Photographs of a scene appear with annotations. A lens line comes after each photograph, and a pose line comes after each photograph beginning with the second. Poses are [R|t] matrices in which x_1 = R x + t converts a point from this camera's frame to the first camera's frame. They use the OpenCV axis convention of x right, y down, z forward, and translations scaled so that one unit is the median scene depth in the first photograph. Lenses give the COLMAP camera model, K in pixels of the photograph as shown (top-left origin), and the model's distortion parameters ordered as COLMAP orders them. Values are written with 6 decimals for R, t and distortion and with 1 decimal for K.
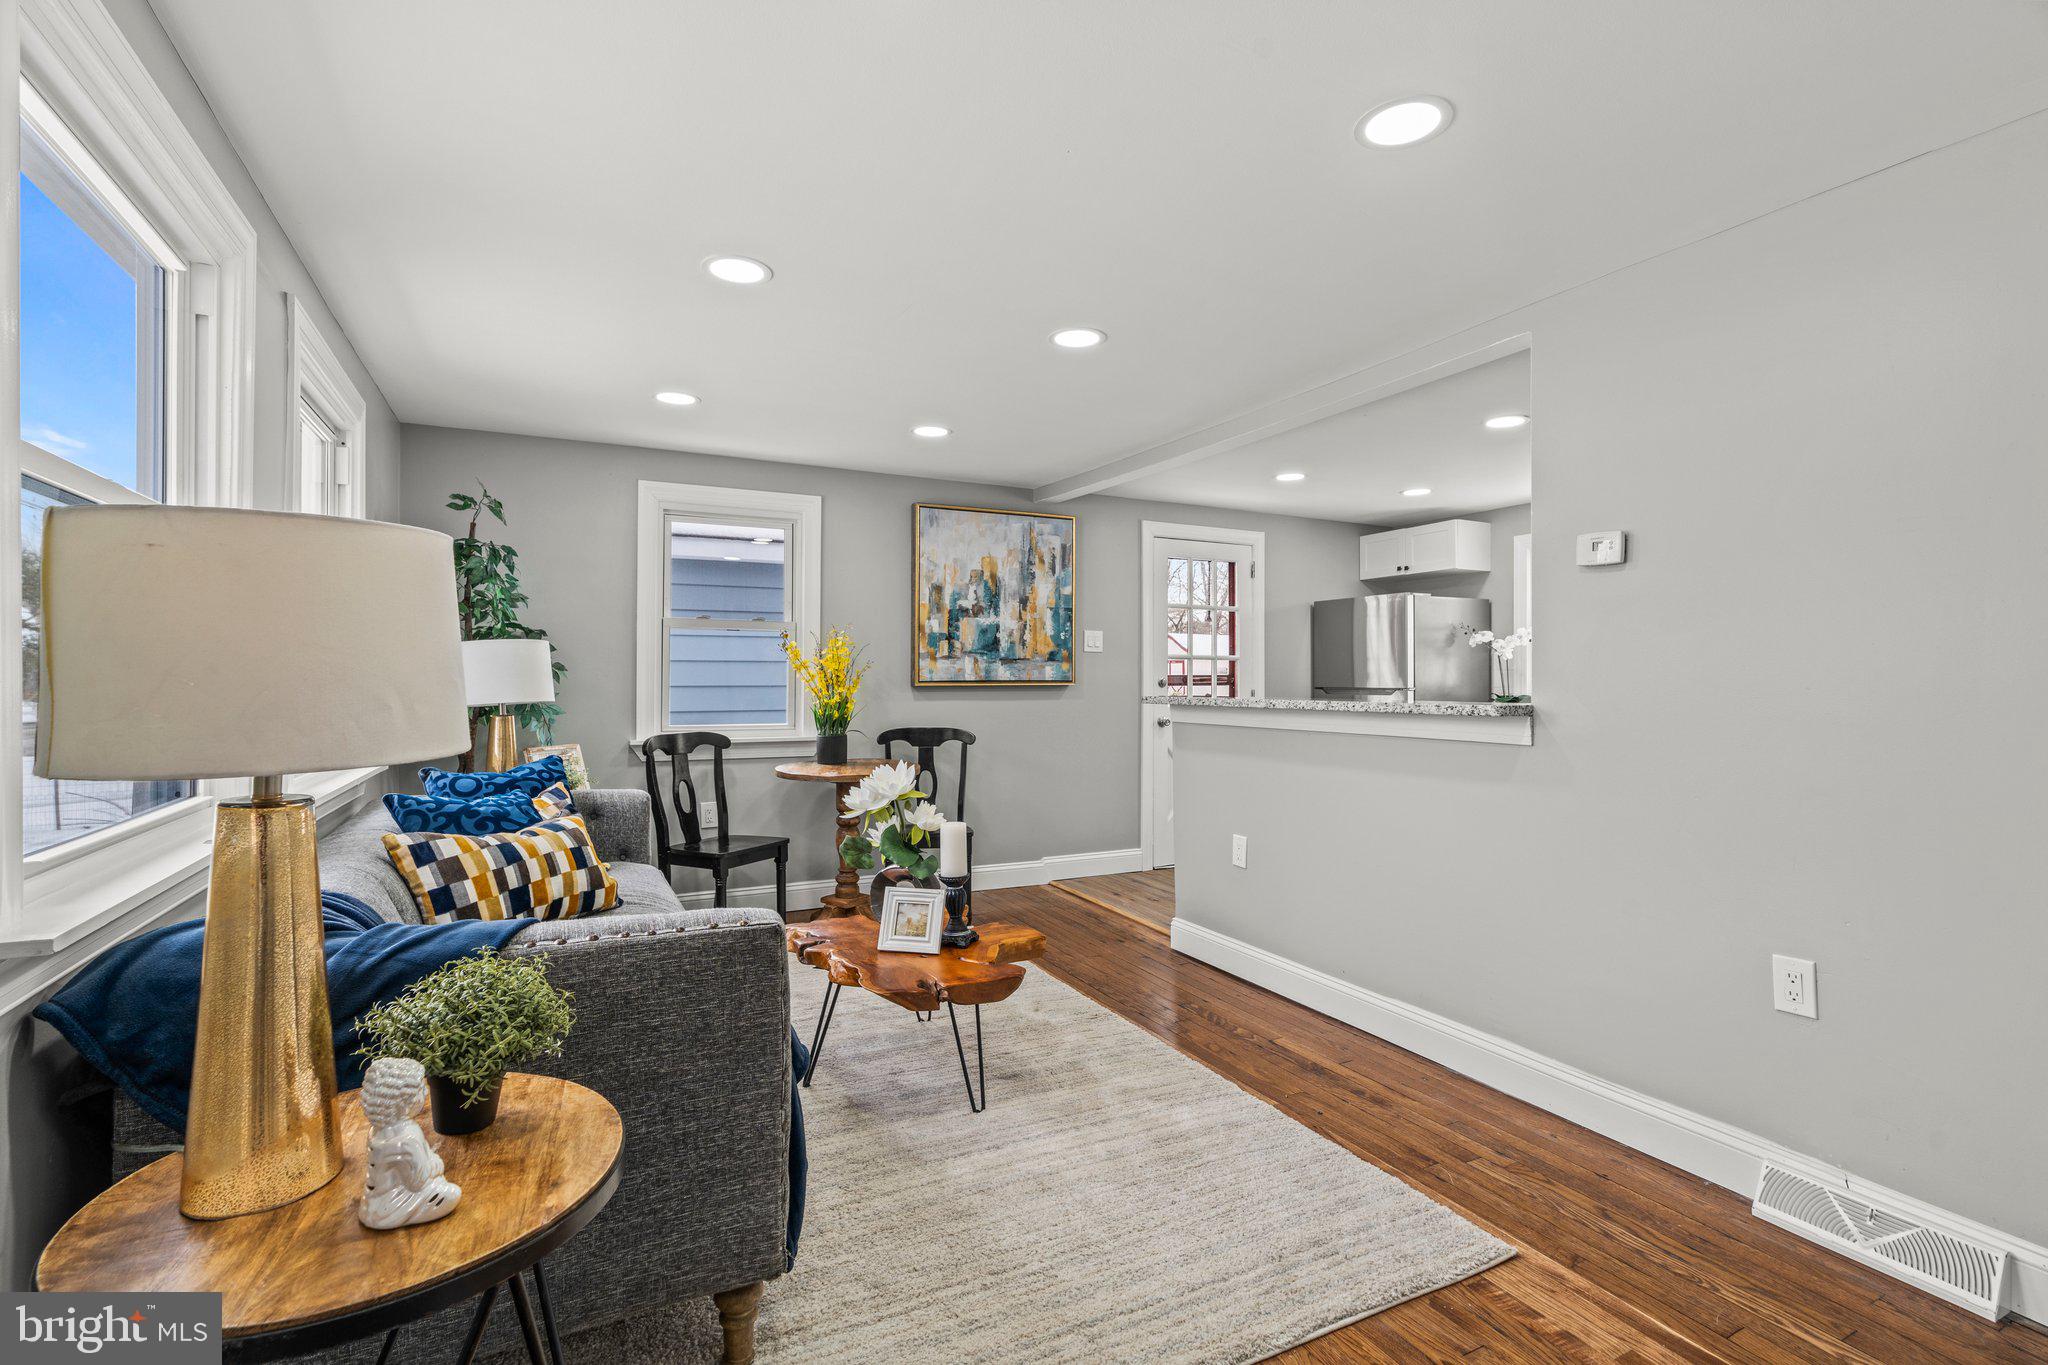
lens RADIAL K [[913.4, 0, 1019.2], [0, 913.4, 673.9], [0, 0, 1]] dist [-0.000347, -0.000247]
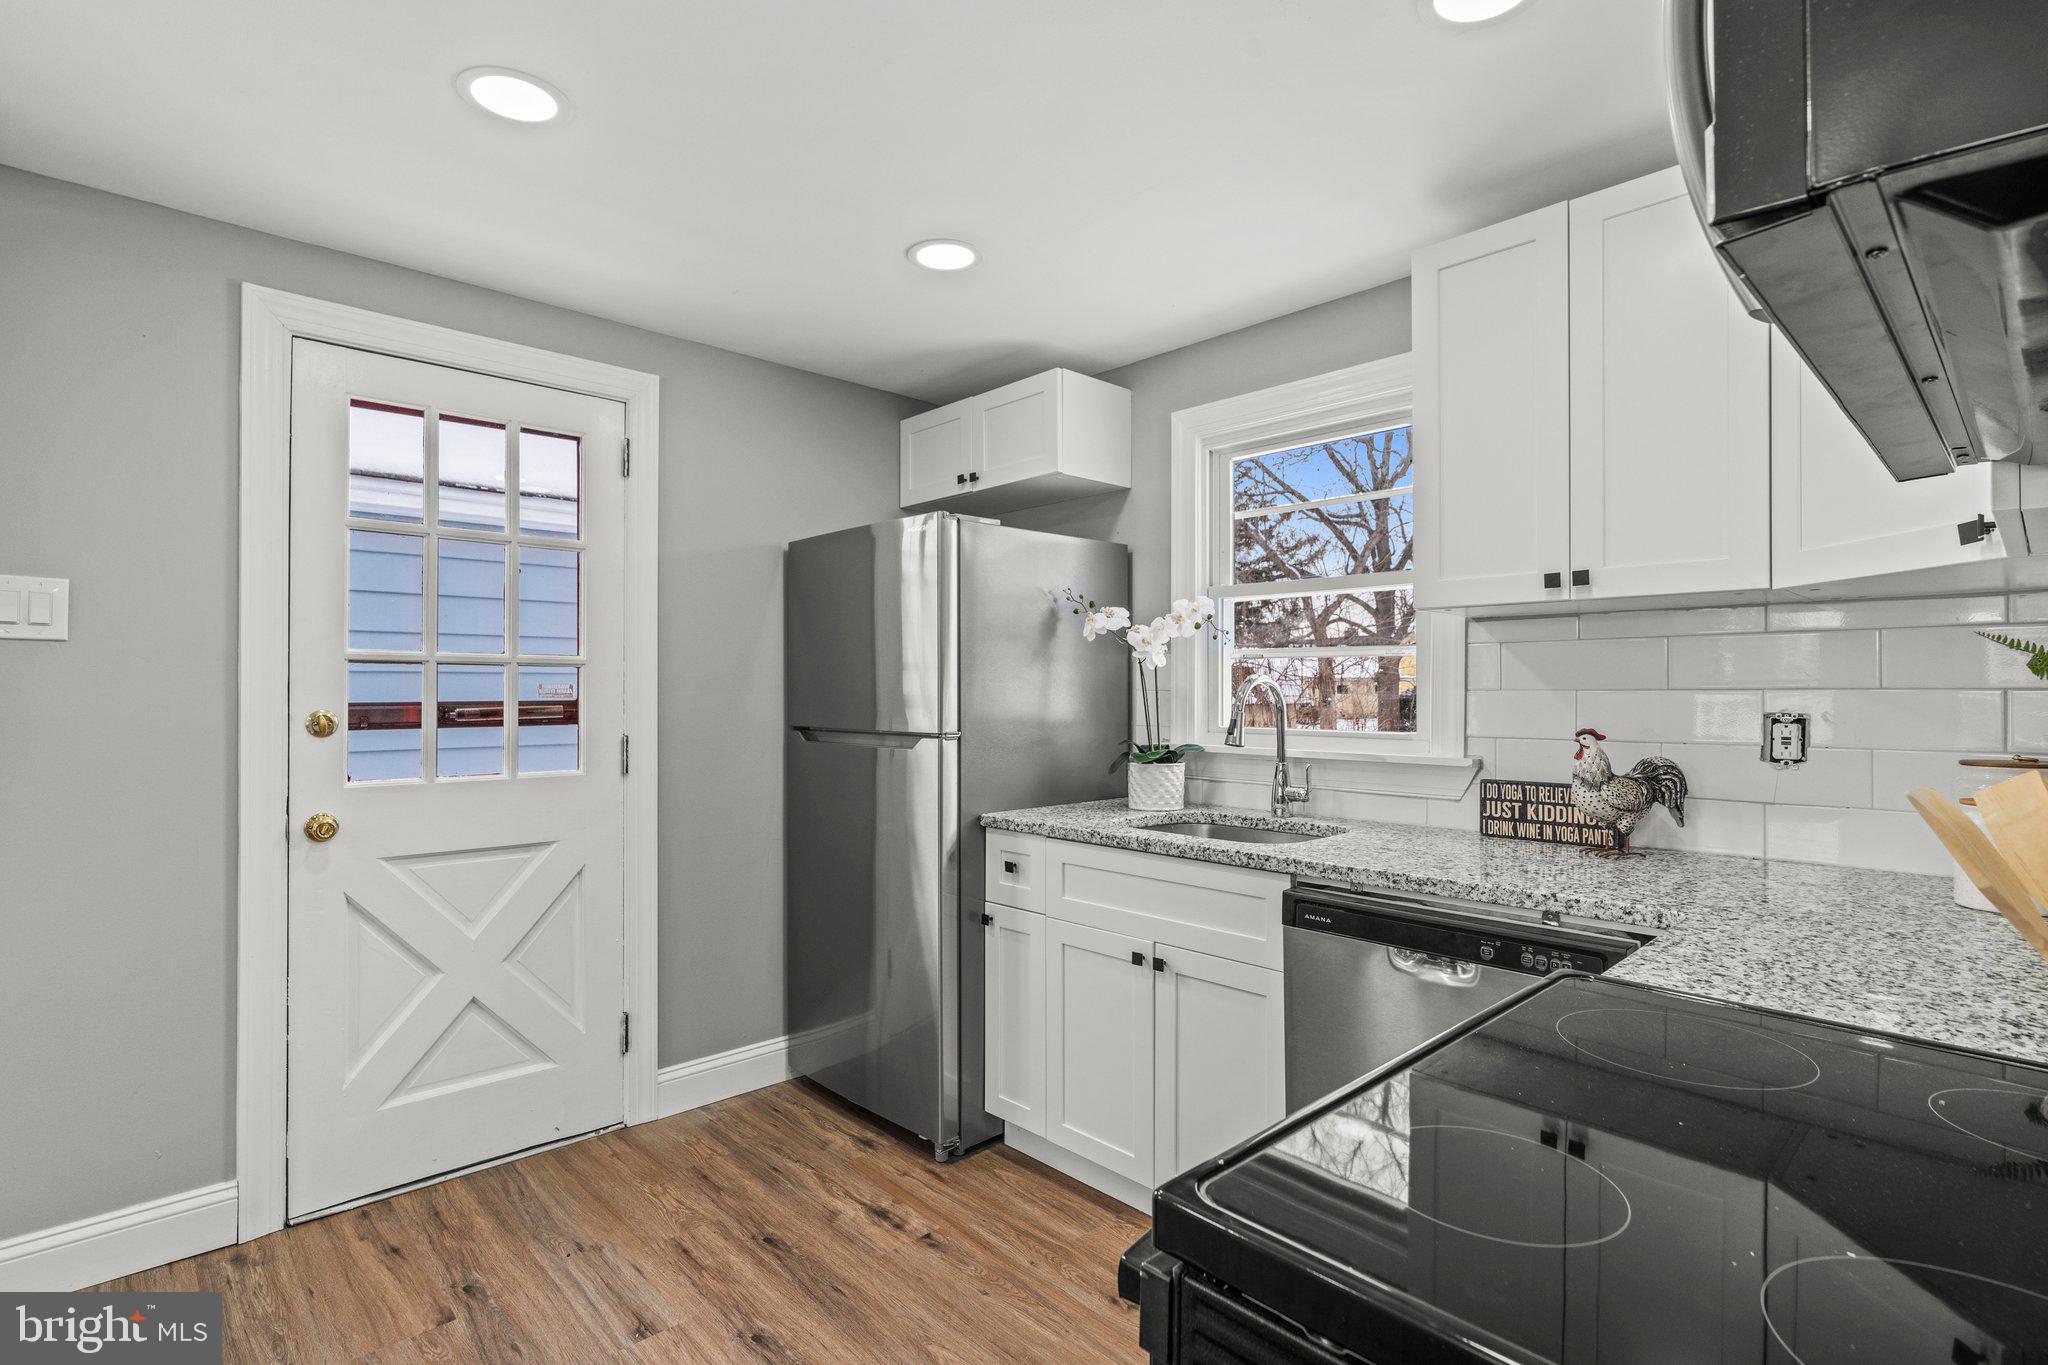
lens RADIAL K [[992.2, 0, 966.0], [0, 992.2, 680.5], [0, 0, 1]] dist [-0.003608, -0.000494]
pose [[0.967297, 0.003982, 0.253615, 0.297238], [-0.004146, 0.999991, 0.000114, -0.009288], [-0.253612, -0.001162, 0.967305, 0.511480]]
